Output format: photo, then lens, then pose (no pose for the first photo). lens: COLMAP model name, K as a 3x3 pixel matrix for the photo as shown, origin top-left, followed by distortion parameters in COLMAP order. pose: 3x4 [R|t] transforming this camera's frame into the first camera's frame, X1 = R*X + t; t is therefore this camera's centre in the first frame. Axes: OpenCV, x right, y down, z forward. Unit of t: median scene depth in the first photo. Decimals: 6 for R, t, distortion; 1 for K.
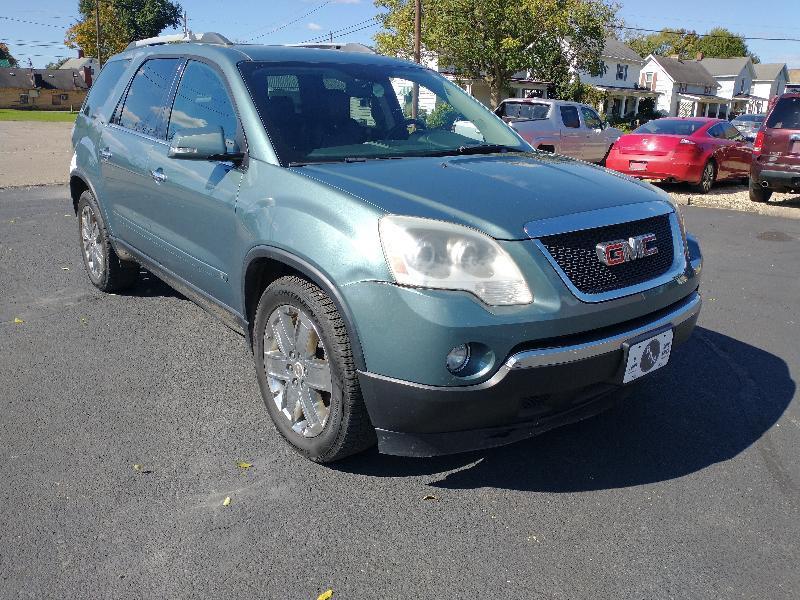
lens RADIAL K [[657.4, 0, 399.3], [0, 657.4, 297.1], [0, 0, 1]] dist [0.021464, -0.035134]
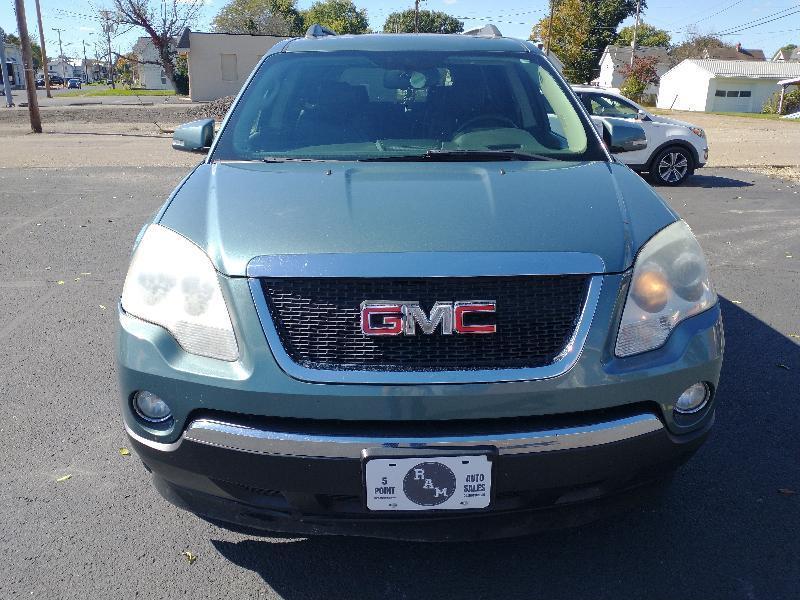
lens RADIAL K [[657.4, 0, 404.1], [0, 657.4, 295.8], [0, 0, 1]] dist [0.021464, -0.035134]
pose [[0.788365, 0.180554, -0.588116, 0.651120], [-0.173382, 0.982421, 0.069190, -0.124003], [0.590270, 0.047422, 0.805812, 0.412859]]
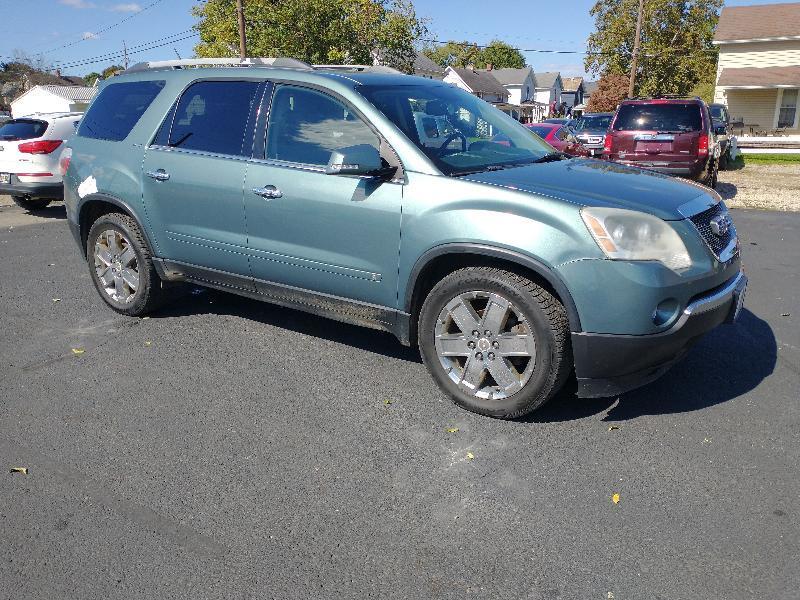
lens RADIAL K [[657.4, 0, 406.5], [0, 657.4, 297.7], [0, 0, 1]] dist [0.021464, -0.035134]
pose [[0.955712, -0.099968, 0.276805, -0.604922], [0.103630, 0.994615, 0.001406, 0.009376], [-0.275455, 0.027342, 0.960925, -0.112797]]
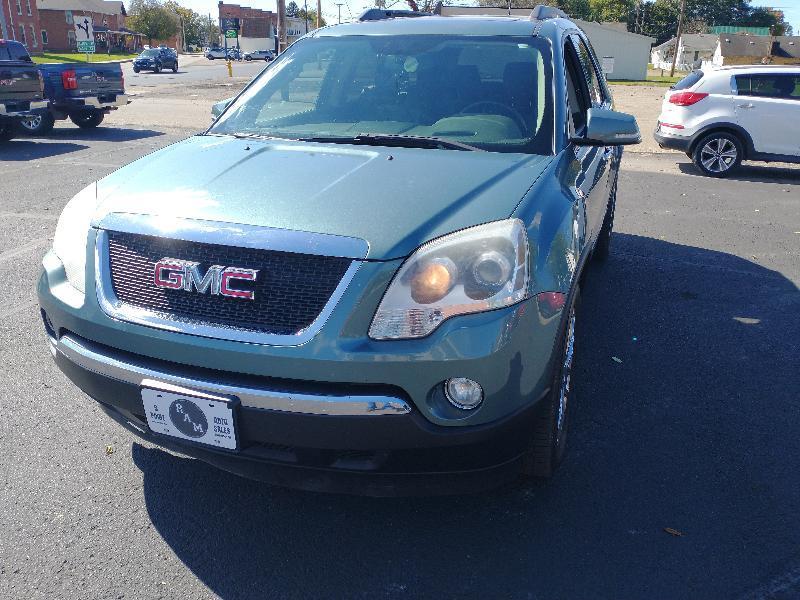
lens RADIAL K [[657.4, 0, 400.7], [0, 657.4, 298.6], [0, 0, 1]] dist [0.021464, -0.035134]
pose [[0.503844, 0.292073, -0.812917, 0.997055], [-0.253016, 0.949725, 0.184407, -0.227412], [0.825908, 0.112768, 0.552412, 0.699308]]
